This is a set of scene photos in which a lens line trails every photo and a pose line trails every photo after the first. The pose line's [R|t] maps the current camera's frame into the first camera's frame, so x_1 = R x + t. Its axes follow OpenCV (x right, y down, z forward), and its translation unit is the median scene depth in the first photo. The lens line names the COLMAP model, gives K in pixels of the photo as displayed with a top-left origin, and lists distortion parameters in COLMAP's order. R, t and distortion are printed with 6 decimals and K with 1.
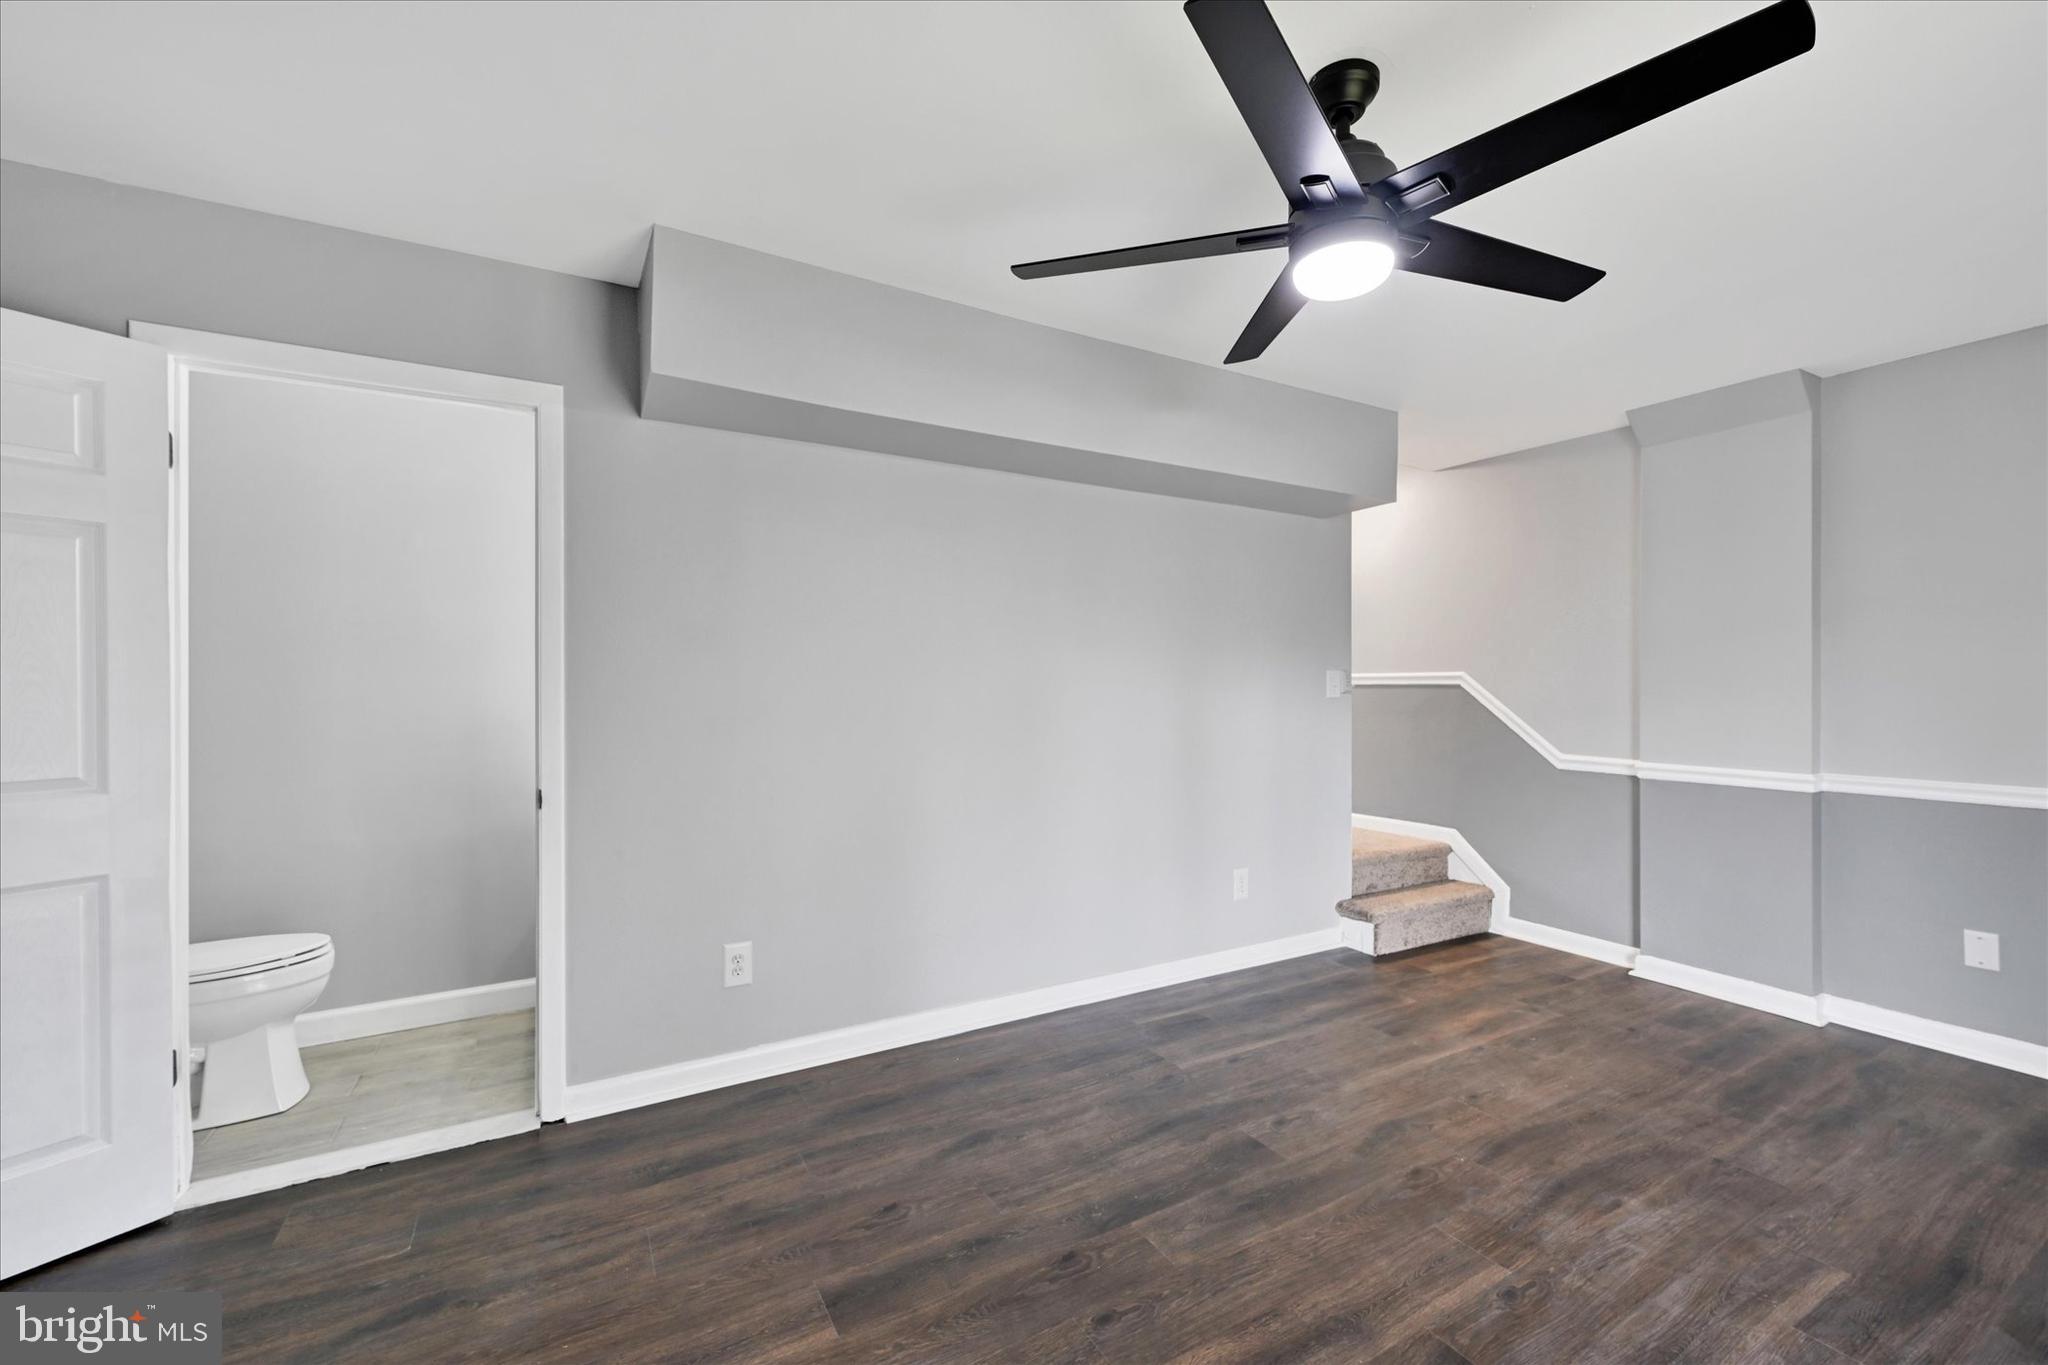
lens RADIAL K [[840.9, 0, 1017.4], [0, 840.9, 678.0], [0, 0, 1]] dist [-0.000007, 0.000076]
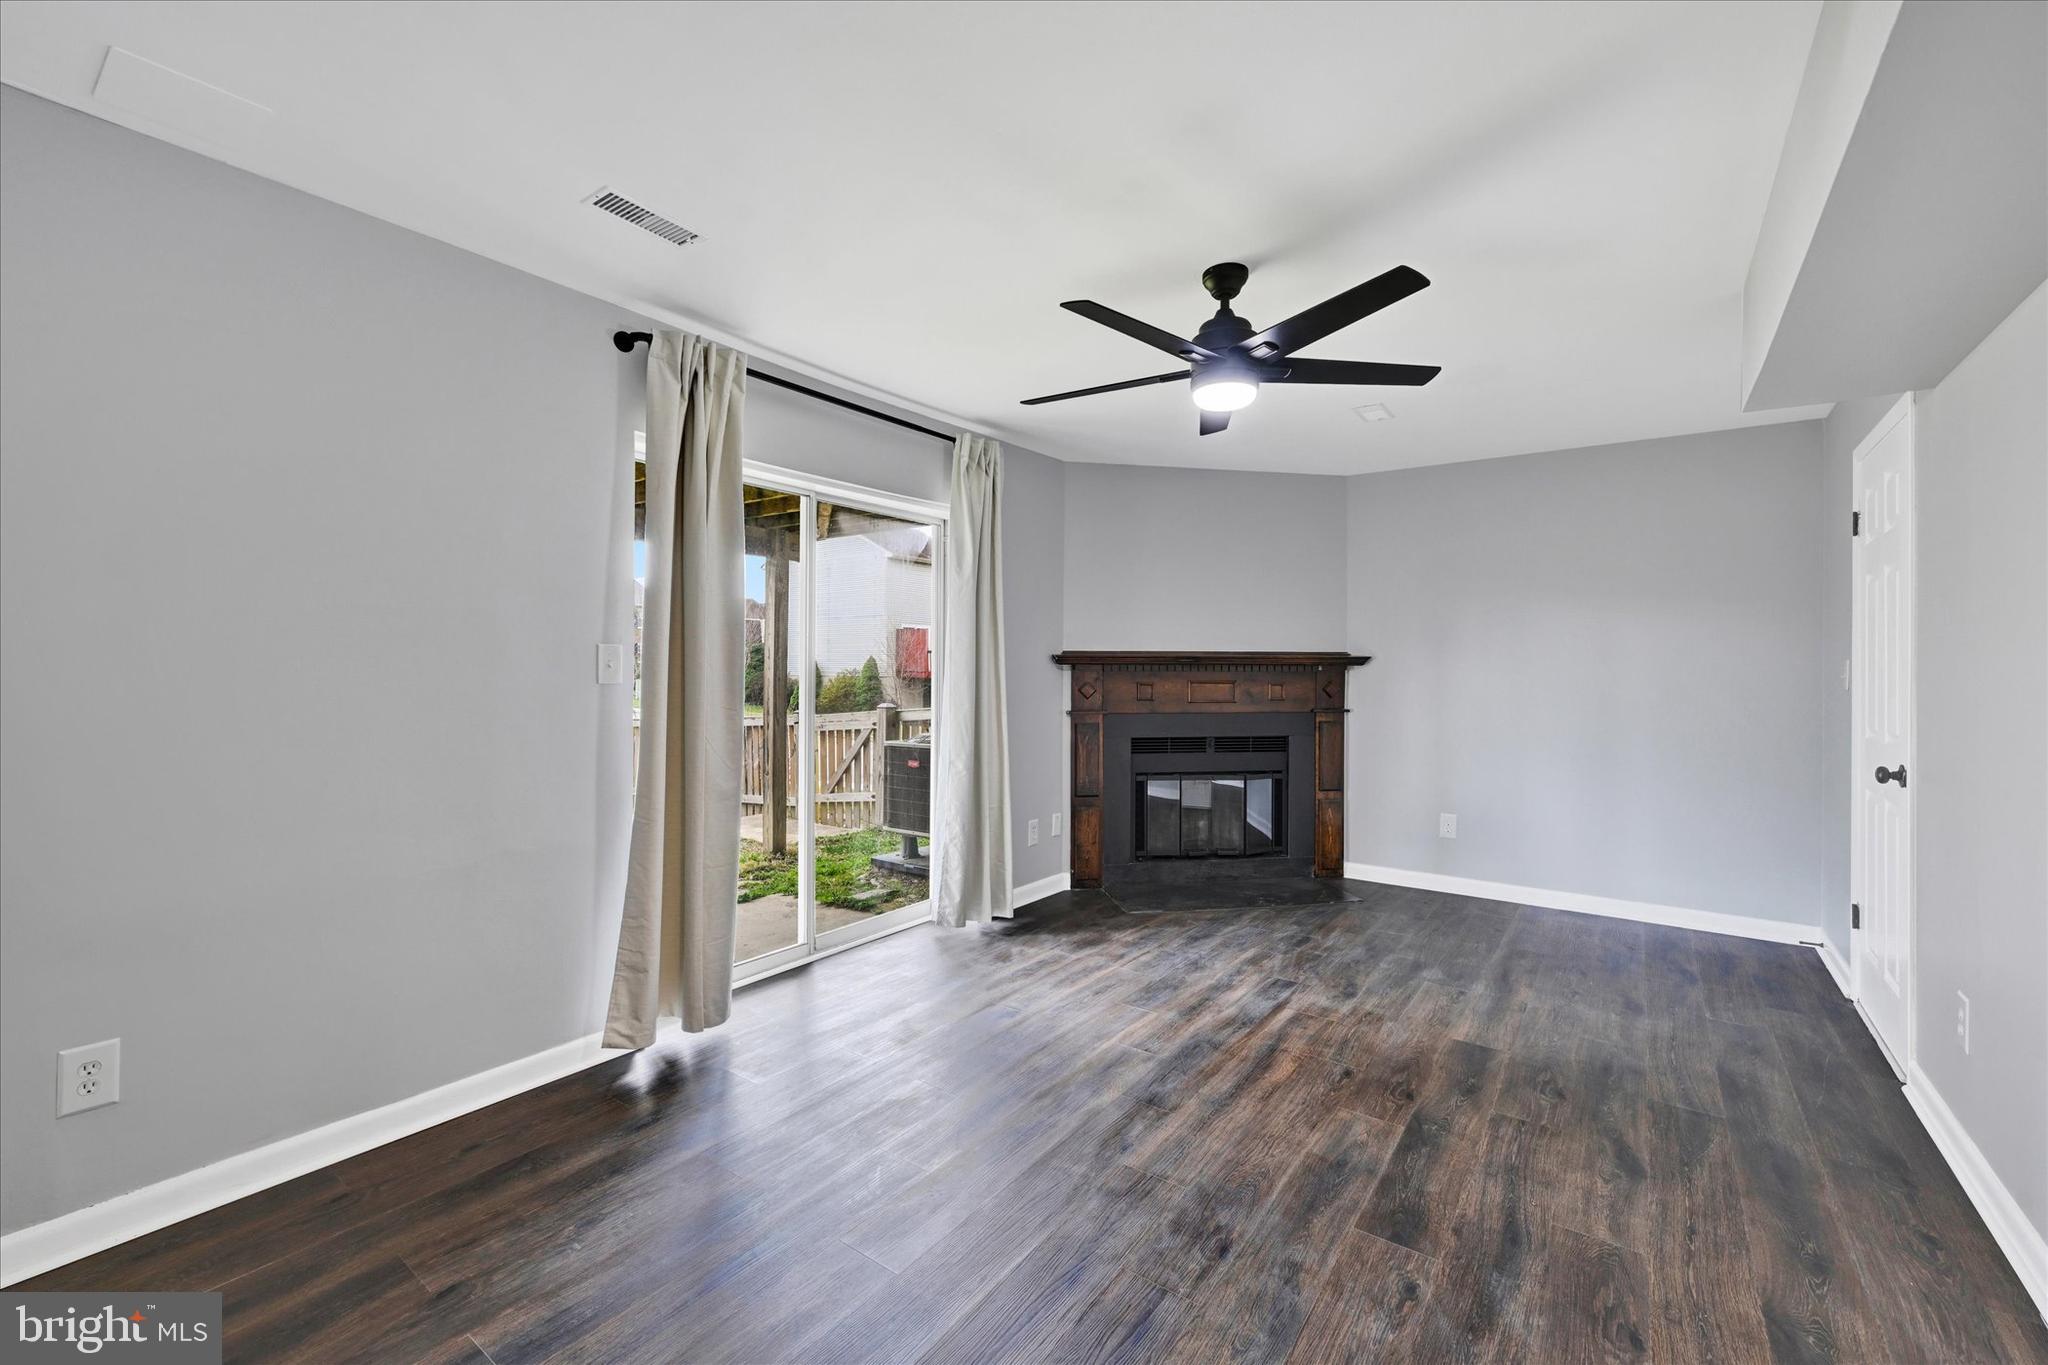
lens RADIAL K [[840.9, 0, 1017.4], [0, 840.9, 678.0], [0, 0, 1]] dist [-0.000007, 0.000076]
pose [[-0.915583, -0.001550, -0.402126, 1.091064], [-0.004243, 0.999974, 0.005805, 0.016003], [0.402107, 0.007021, -0.915566, 1.833406]]
